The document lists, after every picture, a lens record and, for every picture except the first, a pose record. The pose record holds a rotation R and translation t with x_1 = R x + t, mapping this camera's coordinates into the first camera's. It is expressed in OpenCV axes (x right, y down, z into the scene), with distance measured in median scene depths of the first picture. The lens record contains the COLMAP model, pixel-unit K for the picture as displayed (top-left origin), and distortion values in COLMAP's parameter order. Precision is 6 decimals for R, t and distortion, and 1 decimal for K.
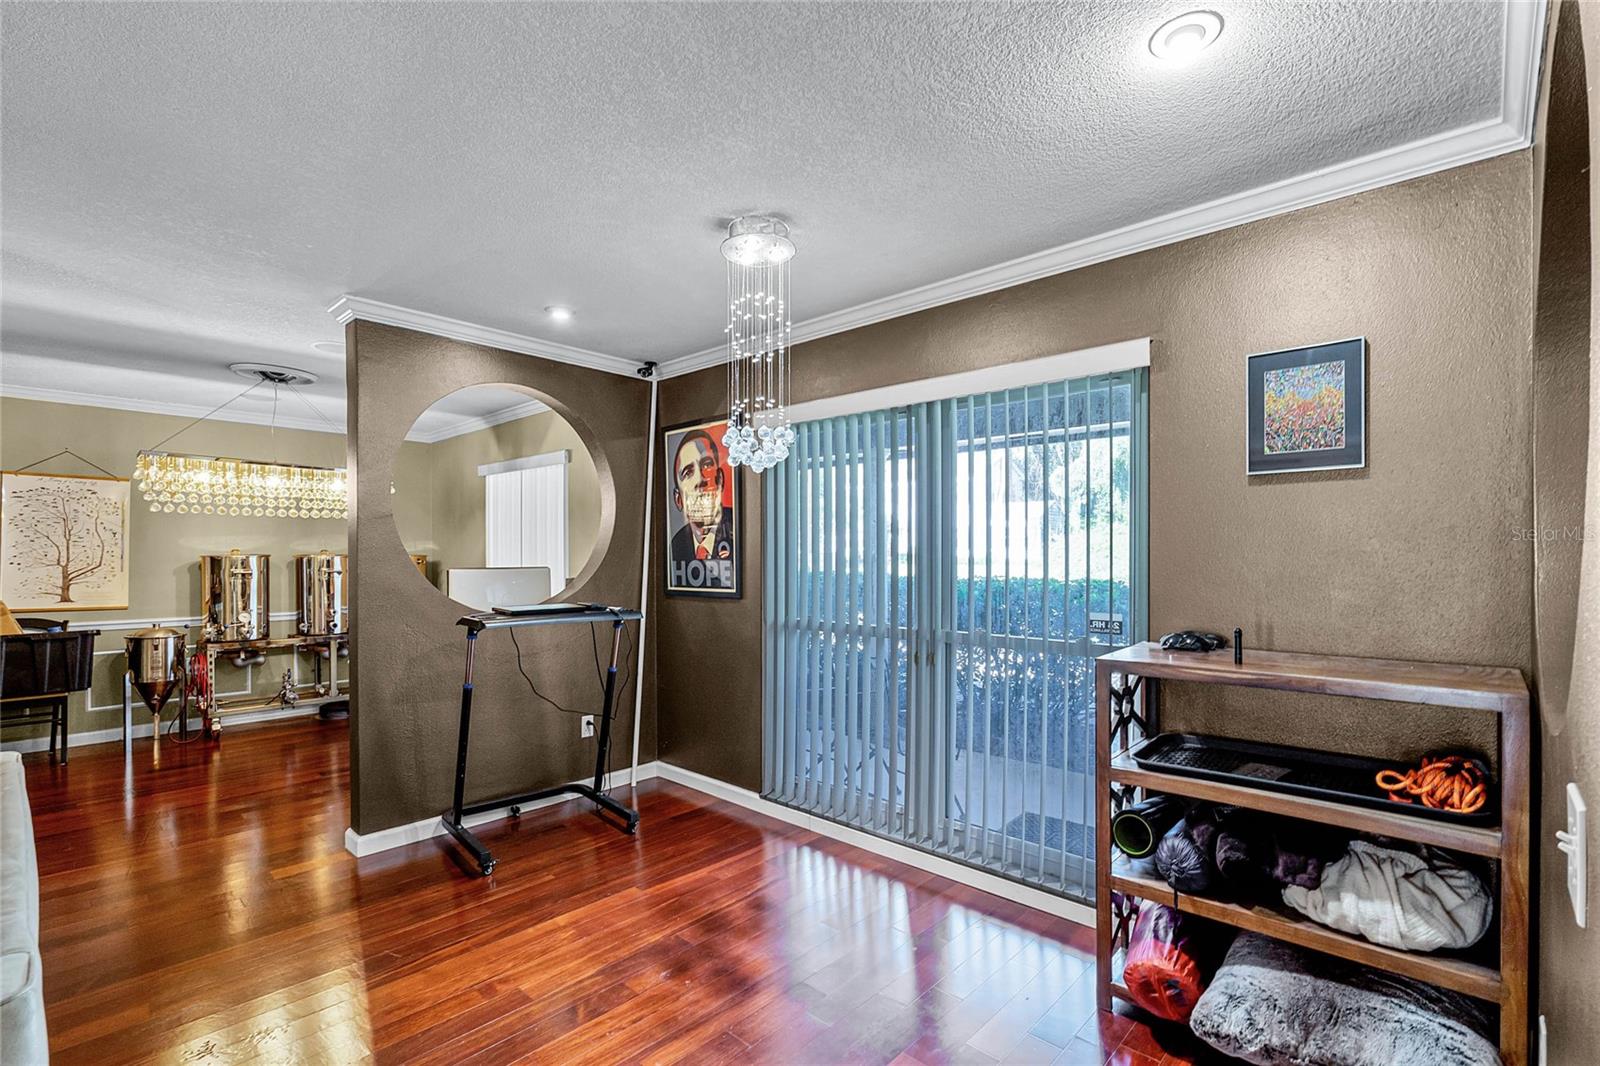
lens RADIAL K [[730.9, 0, 810.3], [0, 730.9, 554.4], [0, 0, 1]] dist [-0.001354, 0.000400]
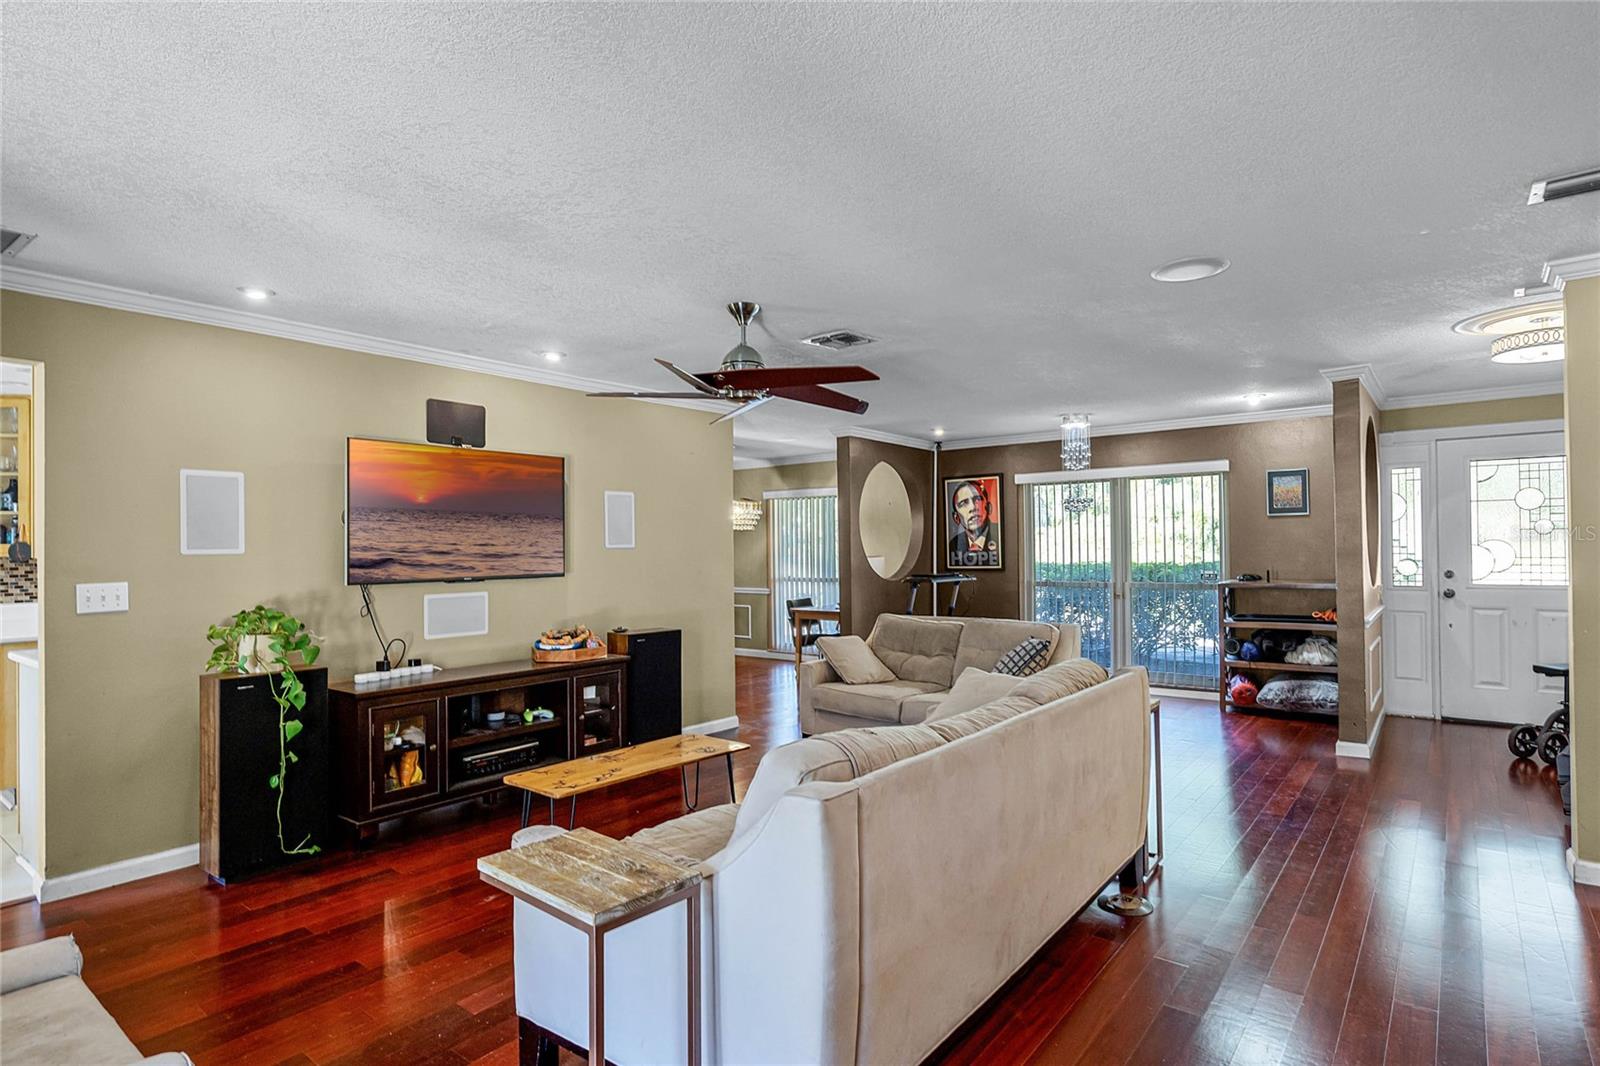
lens RADIAL K [[814.1, 0, 800.0], [0, 814.1, 533.0], [0, 0, 1]] dist [-0.002727, -0.000005]
pose [[0.997940, -0.009075, 0.063515, -1.266659], [0.010332, 0.999757, -0.019482, -0.003075], [-0.063322, 0.020098, 0.997791, -1.815571]]
